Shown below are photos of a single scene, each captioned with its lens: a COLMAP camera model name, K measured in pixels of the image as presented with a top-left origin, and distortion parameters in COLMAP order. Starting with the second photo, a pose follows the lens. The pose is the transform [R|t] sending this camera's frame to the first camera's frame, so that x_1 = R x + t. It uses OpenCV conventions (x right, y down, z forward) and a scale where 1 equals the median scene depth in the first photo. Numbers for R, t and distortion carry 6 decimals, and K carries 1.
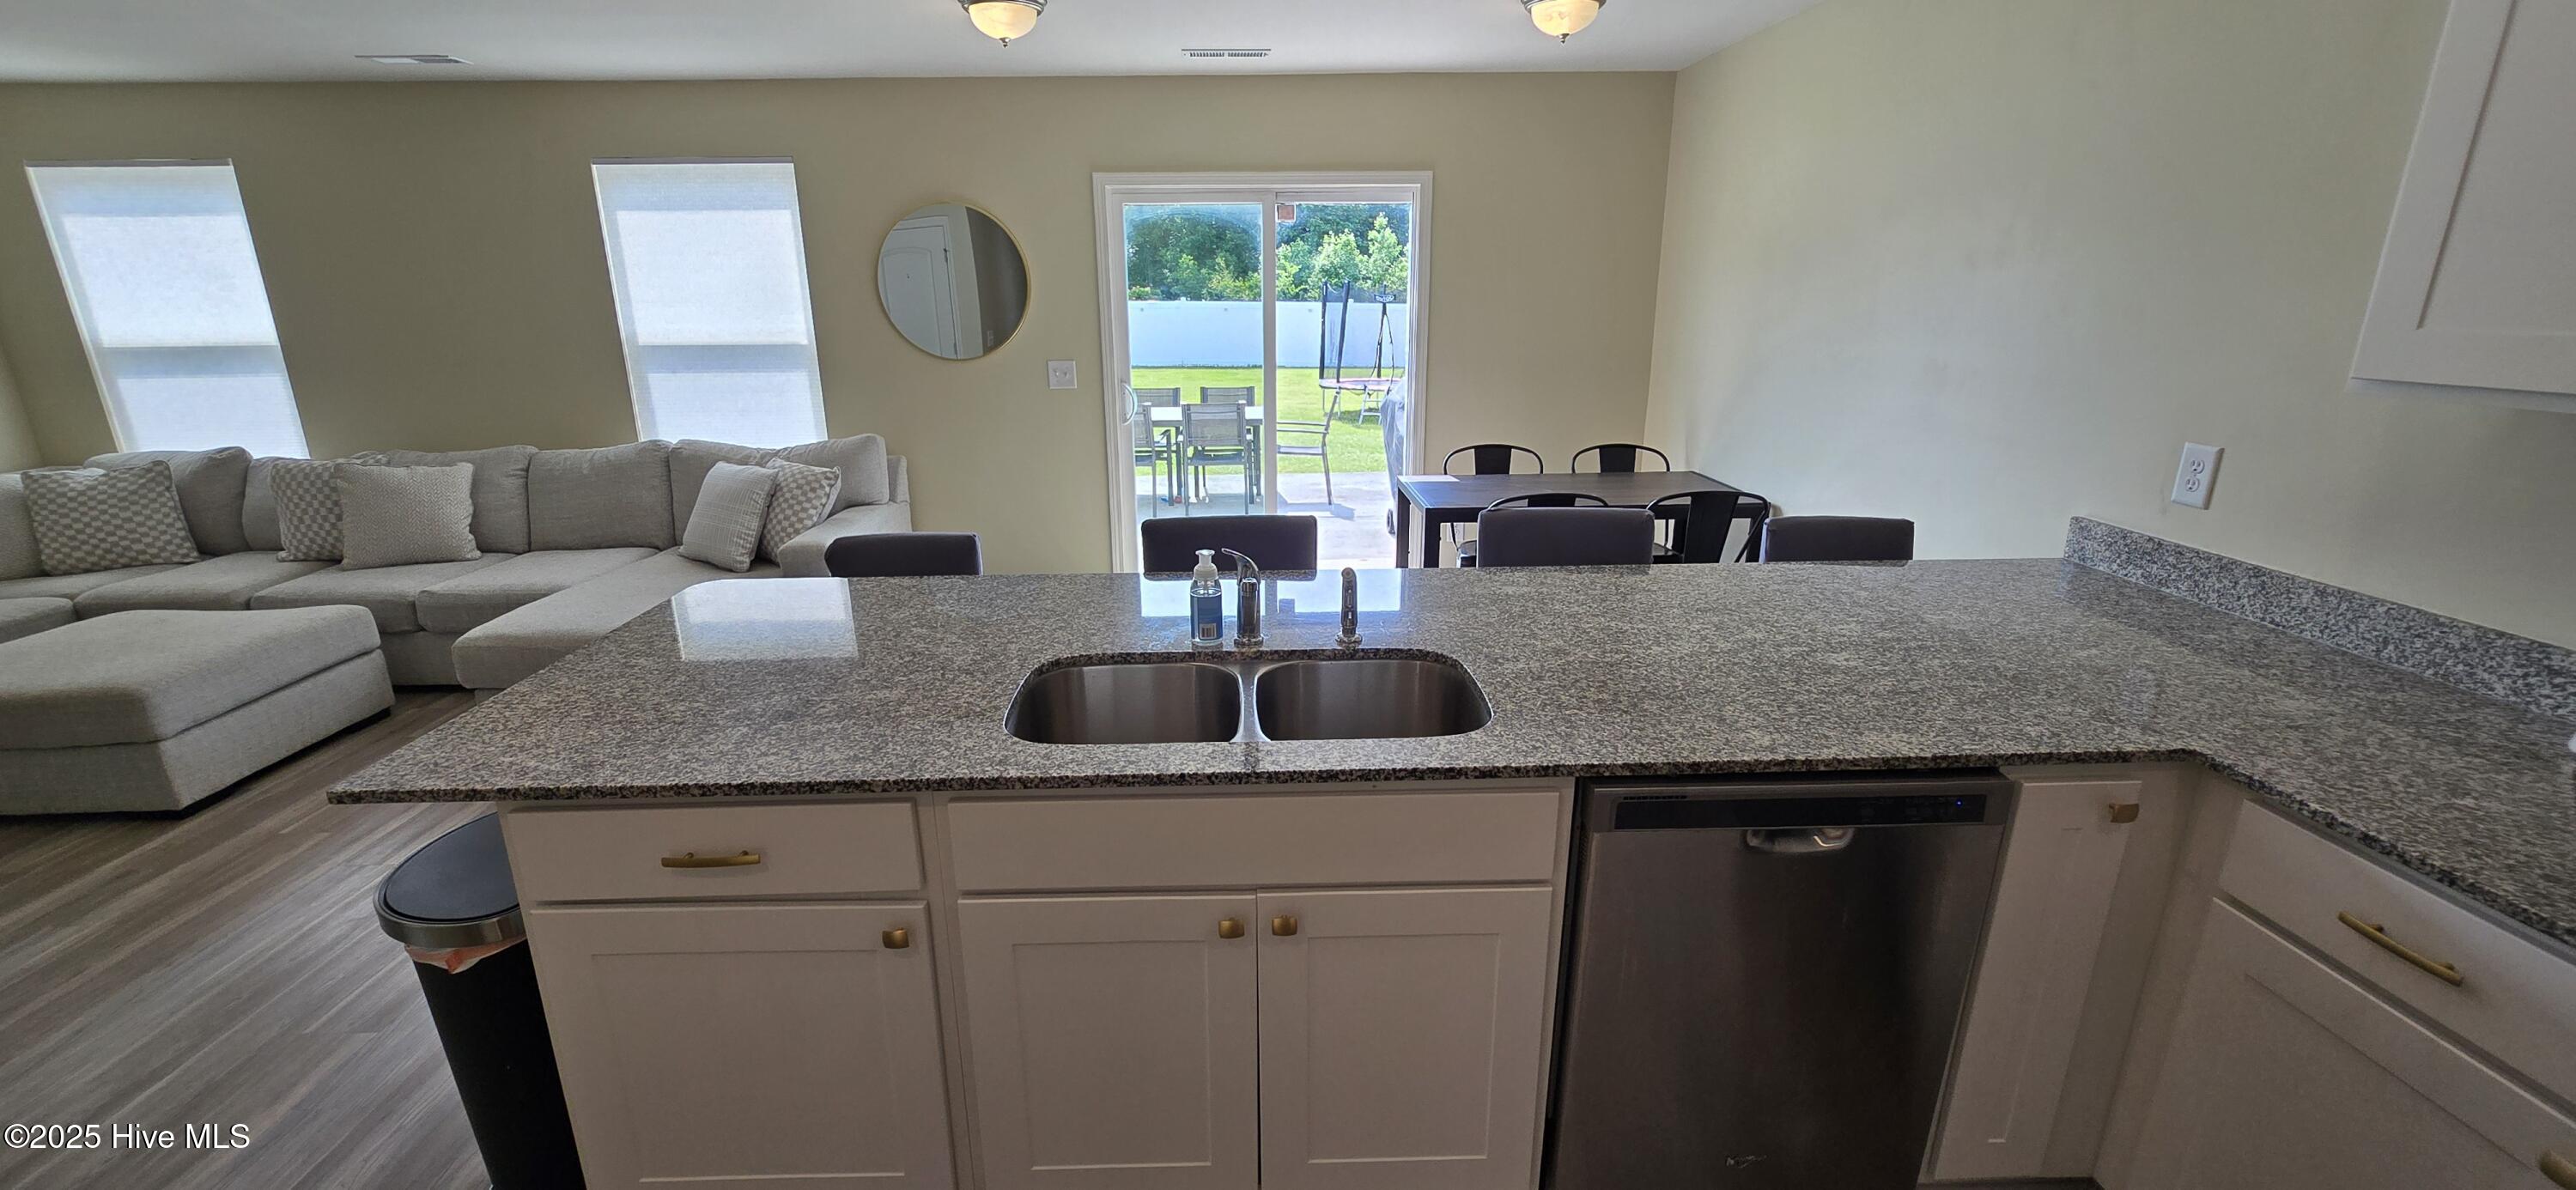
lens RADIAL K [[1064.3, 0, 1265.9], [0, 1064.3, 601.9], [0, 0, 1]] dist [-0.002506, -0.000393]
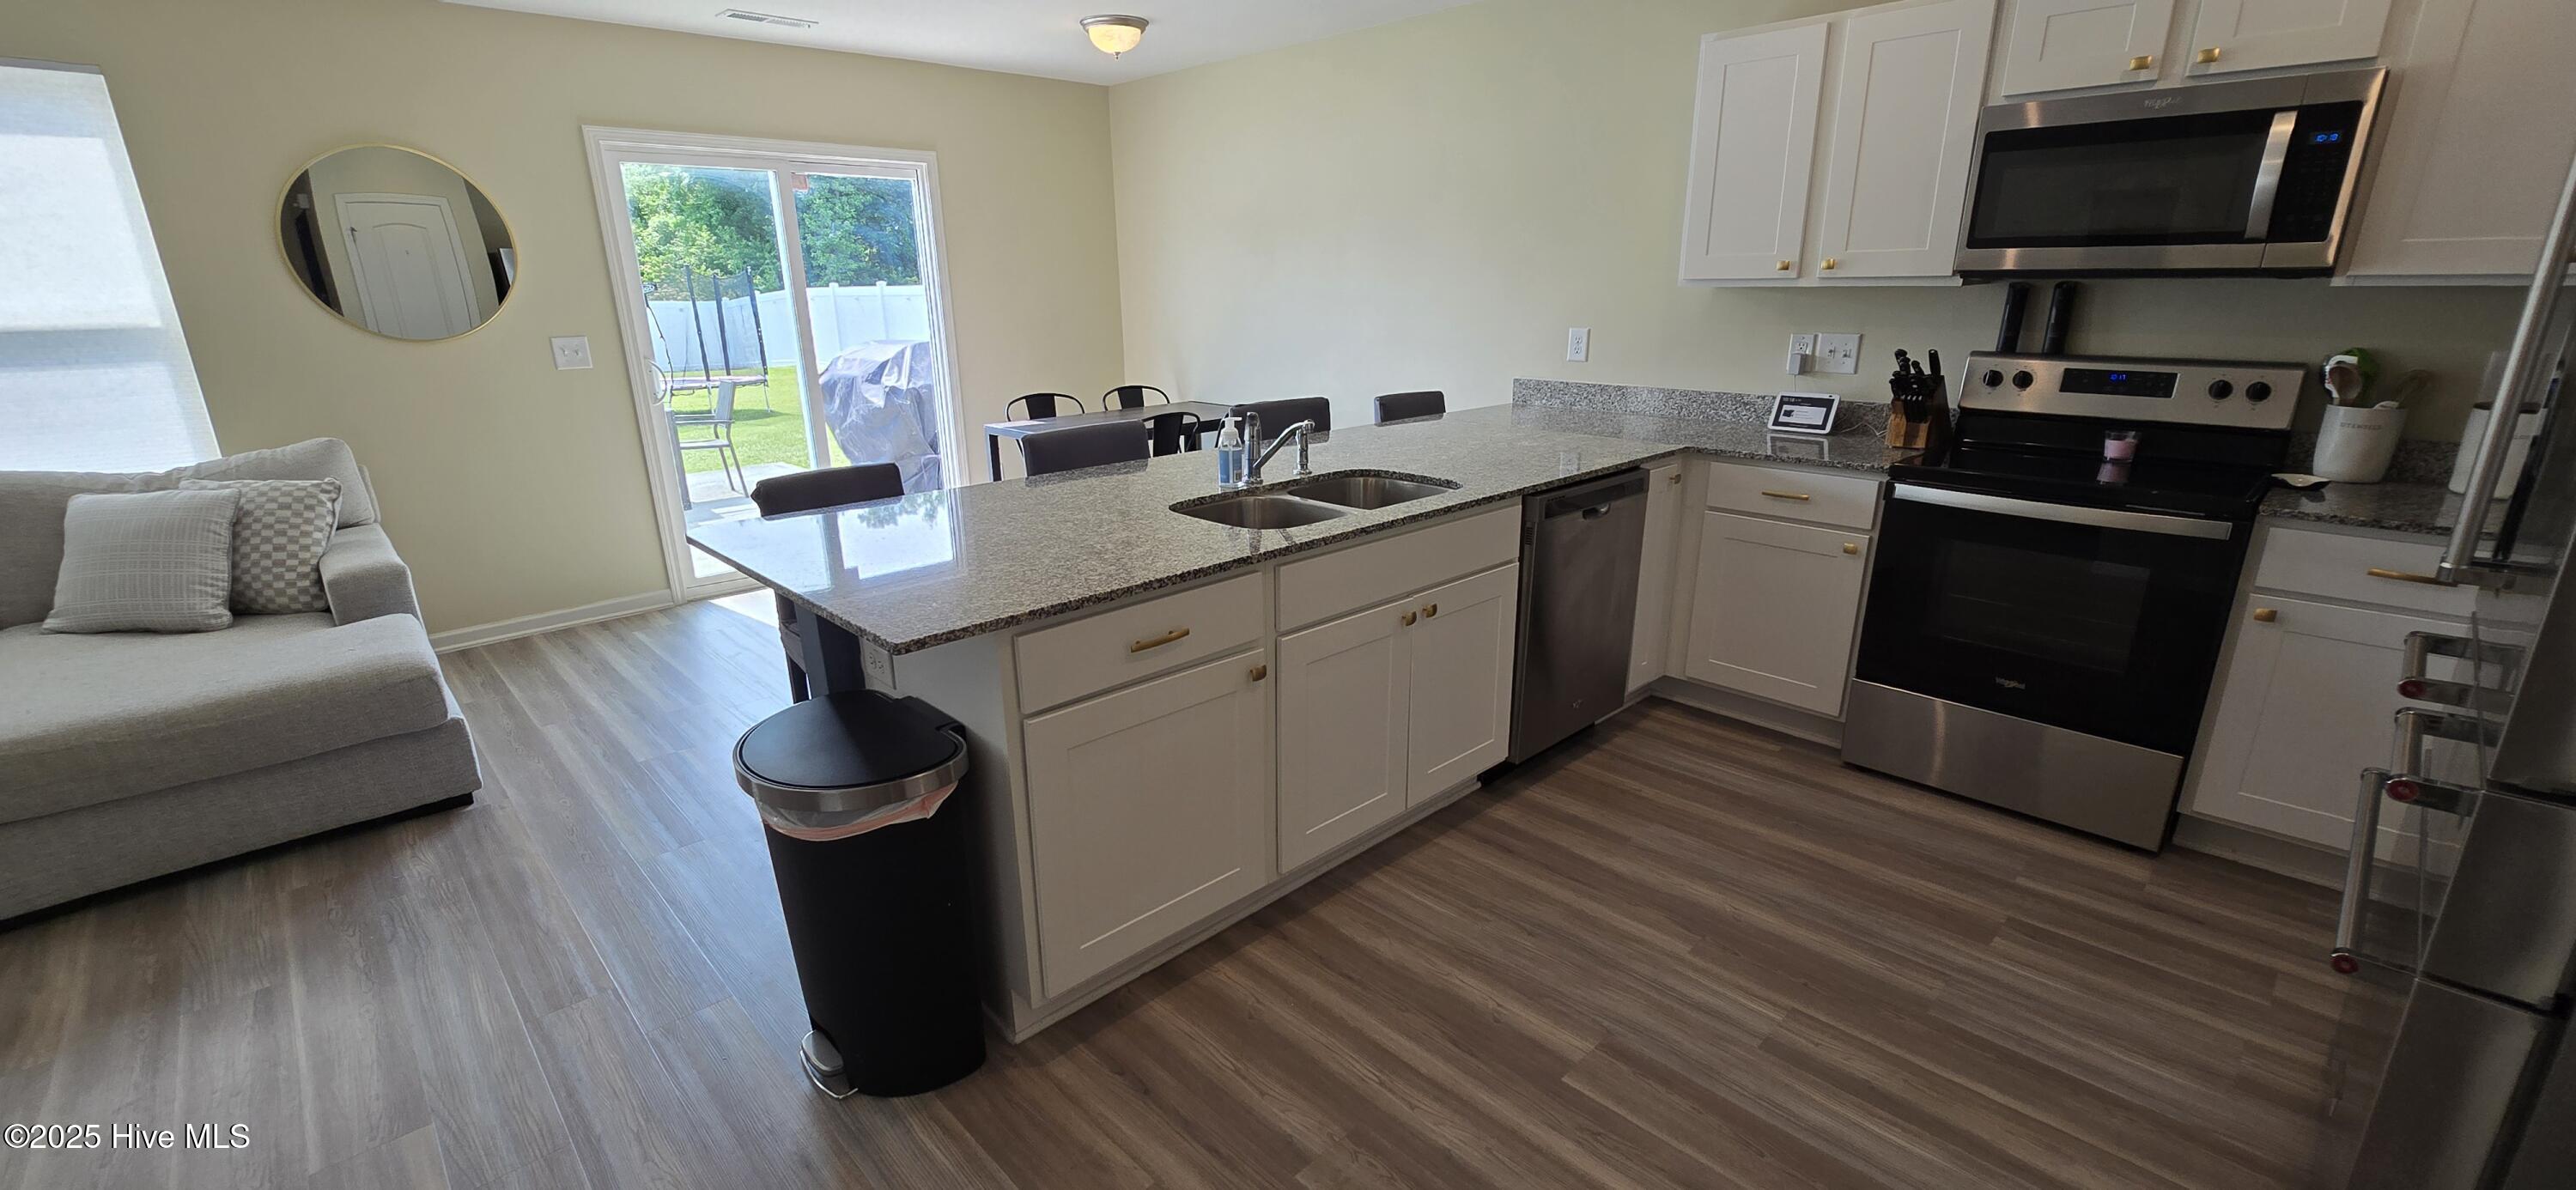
lens RADIAL K [[1057.0, 0, 1272.7], [0, 1057.0, 607.9], [0, 0, 1]] dist [-0.001198, -0.000092]
pose [[0.742500, -0.199608, 0.639414, -0.853243], [0.194521, 0.977686, 0.079326, 0.086114], [-0.640980, 0.065480, 0.764759, -0.070625]]
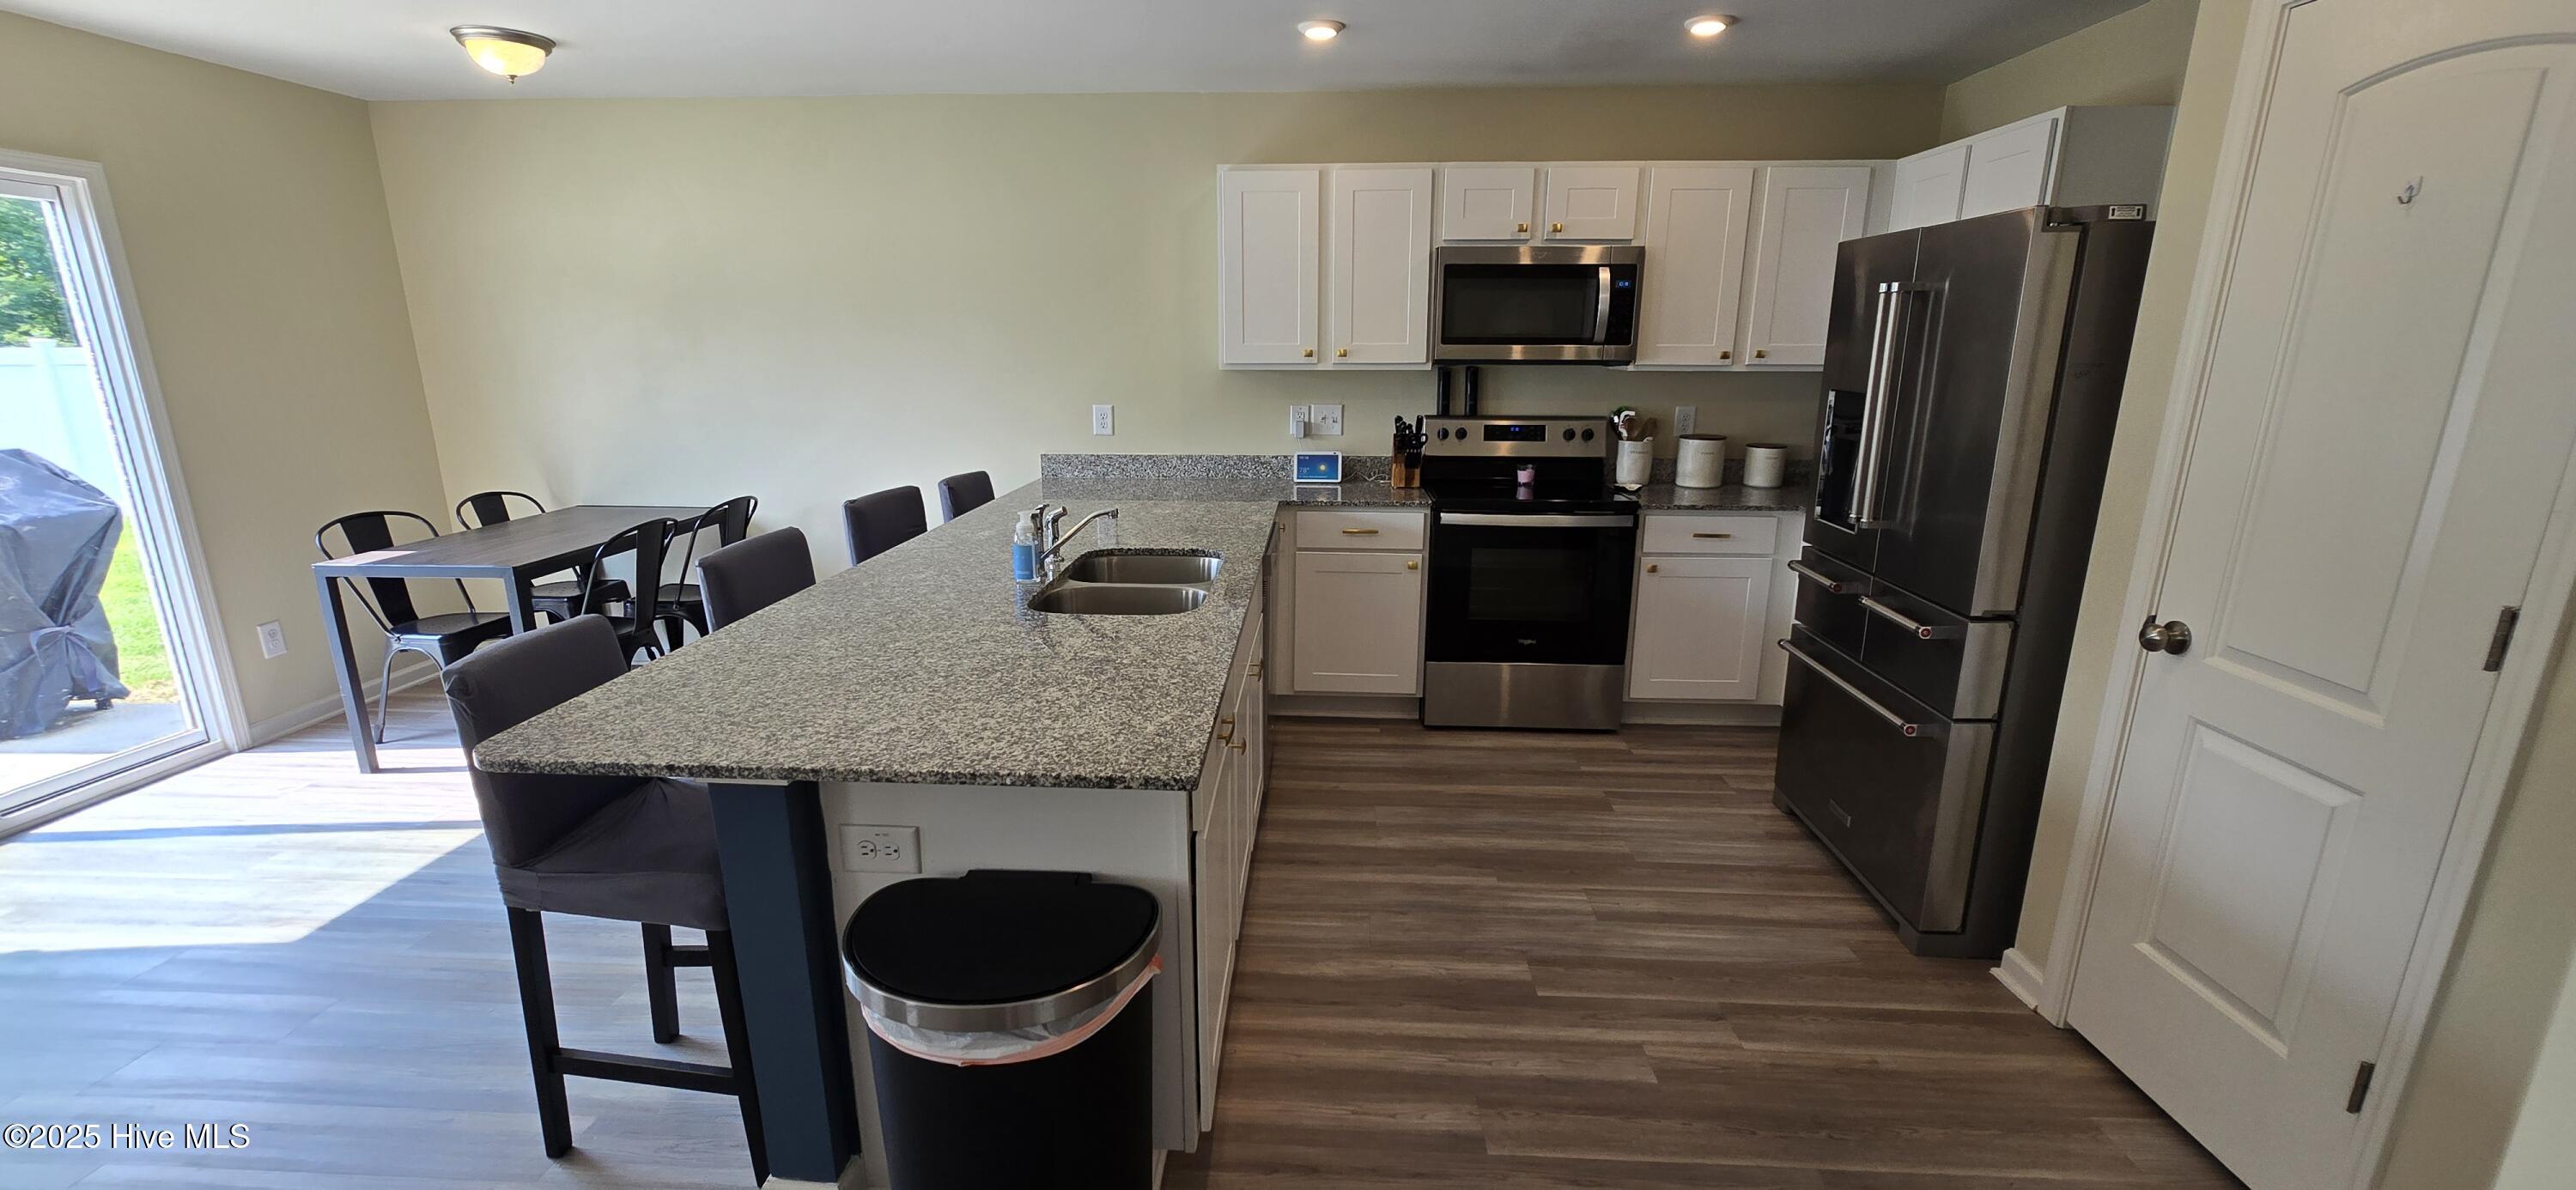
lens RADIAL K [[1057.0, 0, 1272.7], [0, 1057.0, 607.9], [0, 0, 1]] dist [-0.001198, -0.000092]
pose [[0.082203, -0.234989, 0.968516, -1.202943], [0.280313, 0.938025, 0.203800, -0.105456], [-0.956382, 0.254735, 0.142979, 0.487783]]
